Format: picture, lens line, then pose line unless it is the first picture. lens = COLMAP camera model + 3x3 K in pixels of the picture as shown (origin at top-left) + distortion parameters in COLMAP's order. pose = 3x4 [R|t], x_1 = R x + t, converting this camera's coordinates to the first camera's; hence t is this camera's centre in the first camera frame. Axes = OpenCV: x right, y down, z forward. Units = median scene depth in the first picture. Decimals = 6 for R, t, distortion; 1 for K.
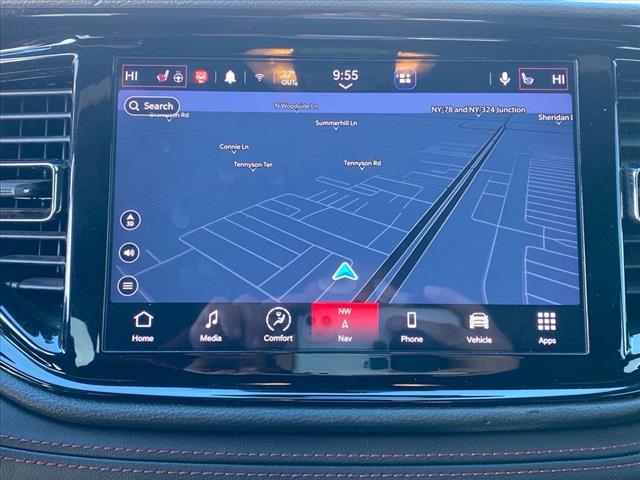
lens RADIAL K [[675.9, 0, 320.0], [0, 675.9, 240.0], [0, 0, 1]] dist [0.050546, -0.015317]
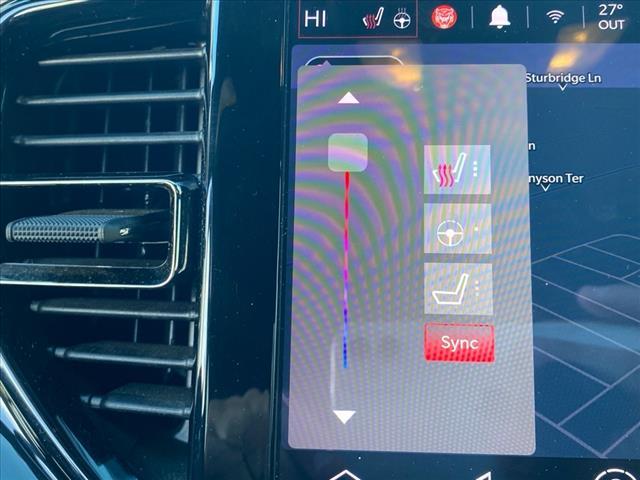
lens RADIAL K [[675.9, 0, 320.0], [0, 675.9, 240.0], [0, 0, 1]] dist [0.050546, -0.015317]
pose [[0.999015, 0.003826, -0.044204, -0.248894], [-0.005012, 0.999629, -0.026759, -0.050799], [0.044085, 0.026954, 0.998664, 0.465985]]
